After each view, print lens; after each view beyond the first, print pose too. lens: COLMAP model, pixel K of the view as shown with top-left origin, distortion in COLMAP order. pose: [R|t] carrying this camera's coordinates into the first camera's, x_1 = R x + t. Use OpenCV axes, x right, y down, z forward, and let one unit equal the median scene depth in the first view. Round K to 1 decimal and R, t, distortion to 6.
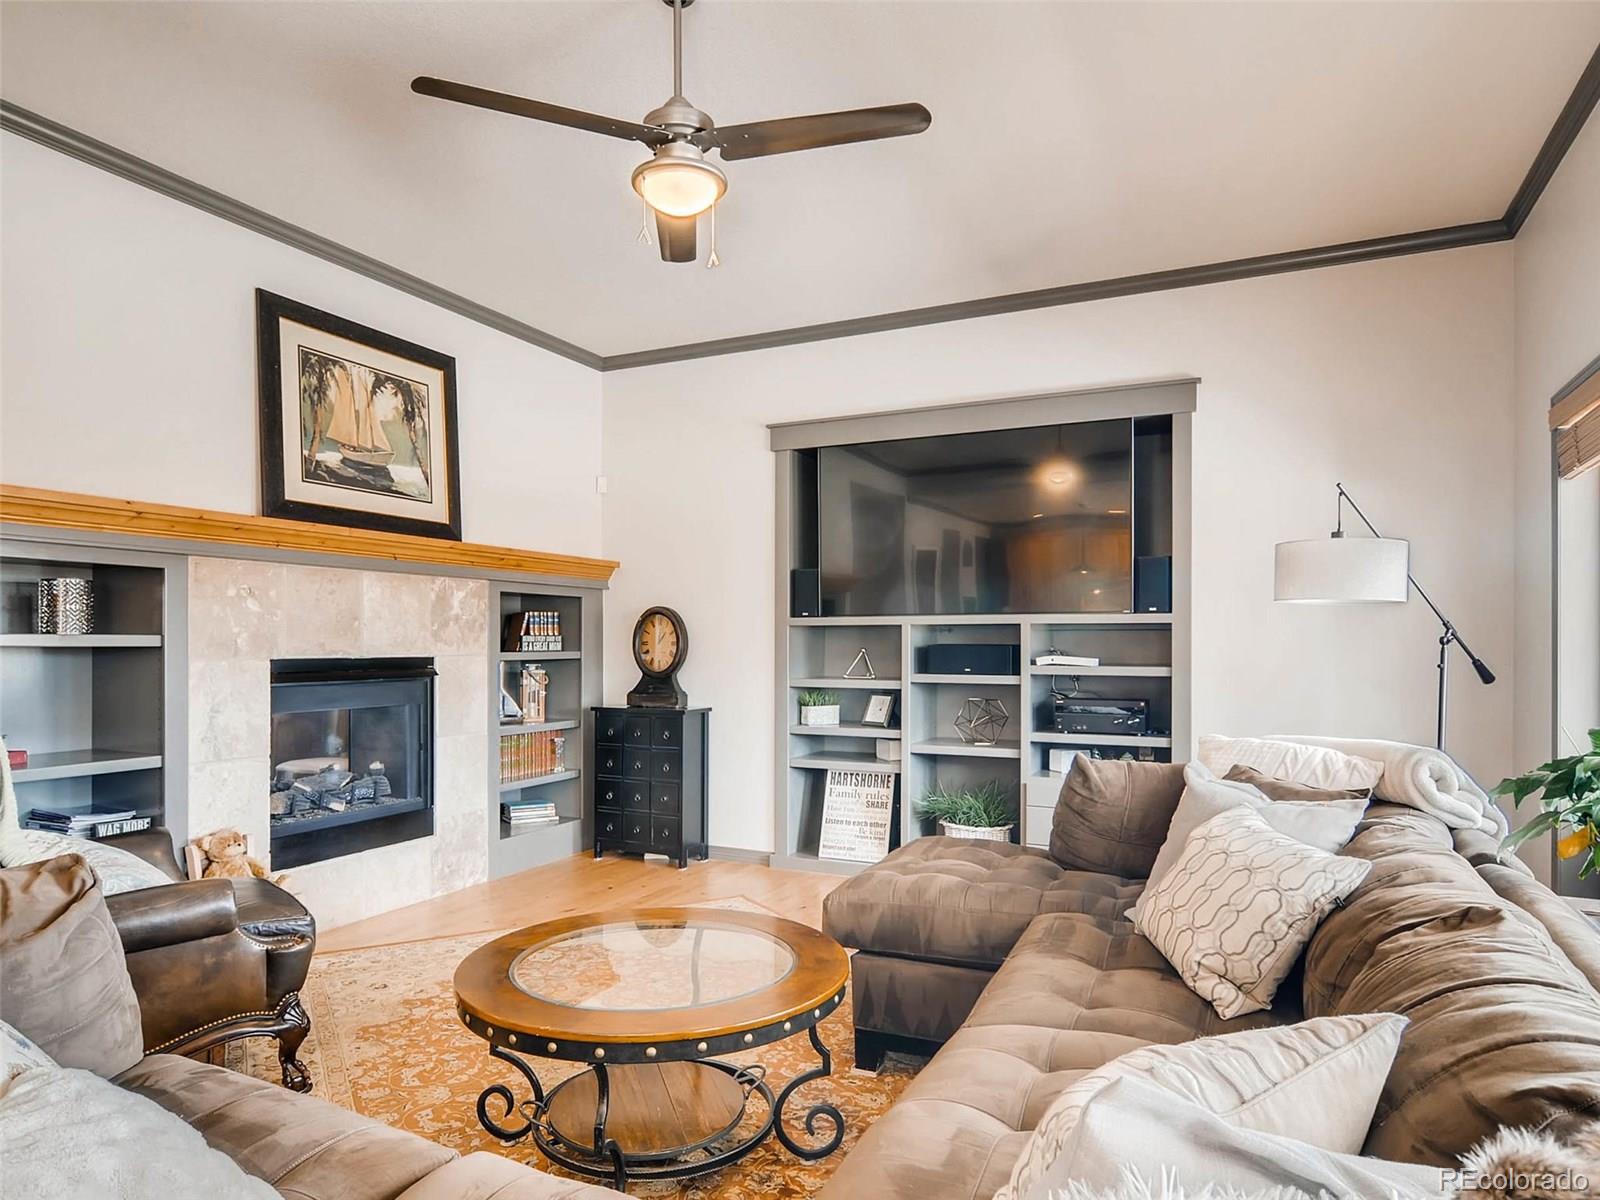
lens RADIAL K [[985.0, 0, 802.0], [0, 985.0, 600.8], [0, 0, 1]] dist [0.001534, -0.006993]
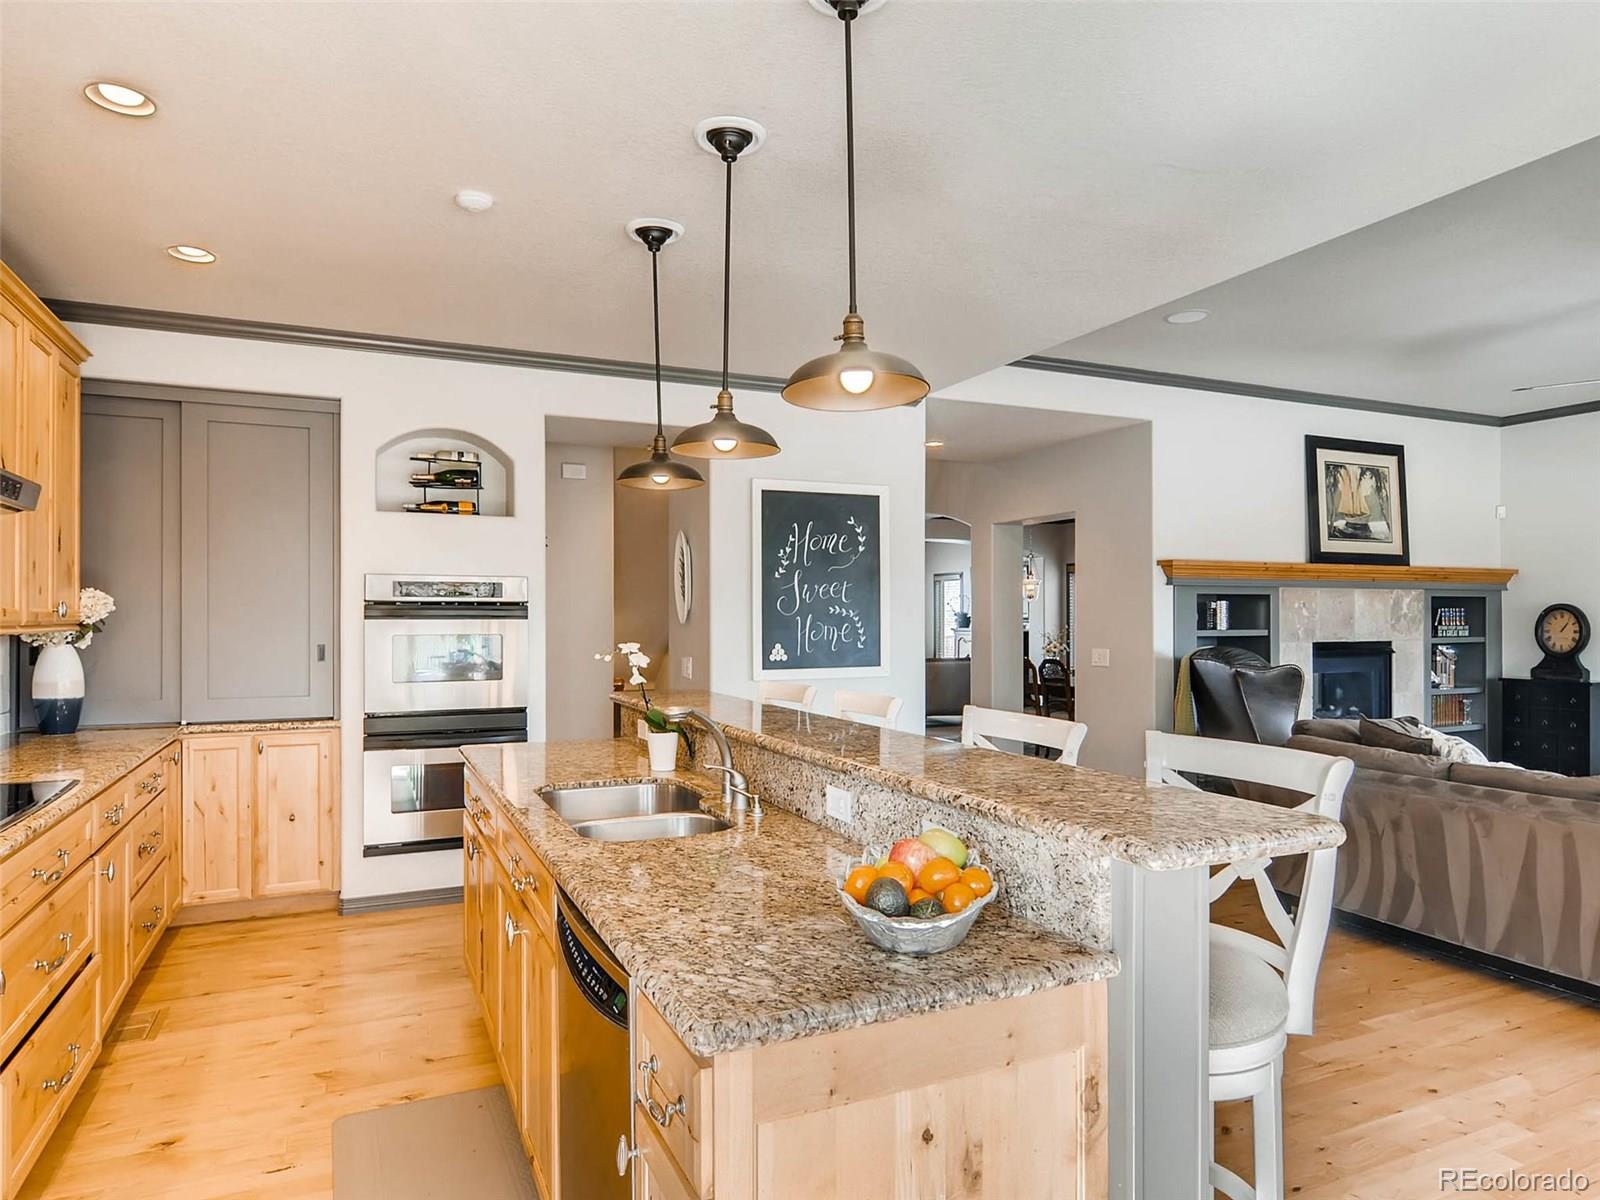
lens RADIAL K [[985.0, 0, 796.6], [0, 985.0, 614.0], [0, 0, 1]] dist [0.001534, -0.006993]
pose [[0.762780, -0.007768, -0.646611, -0.086872], [0.032403, 0.999131, 0.026222, -0.056898], [0.645846, -0.040954, 0.762369, -0.786437]]
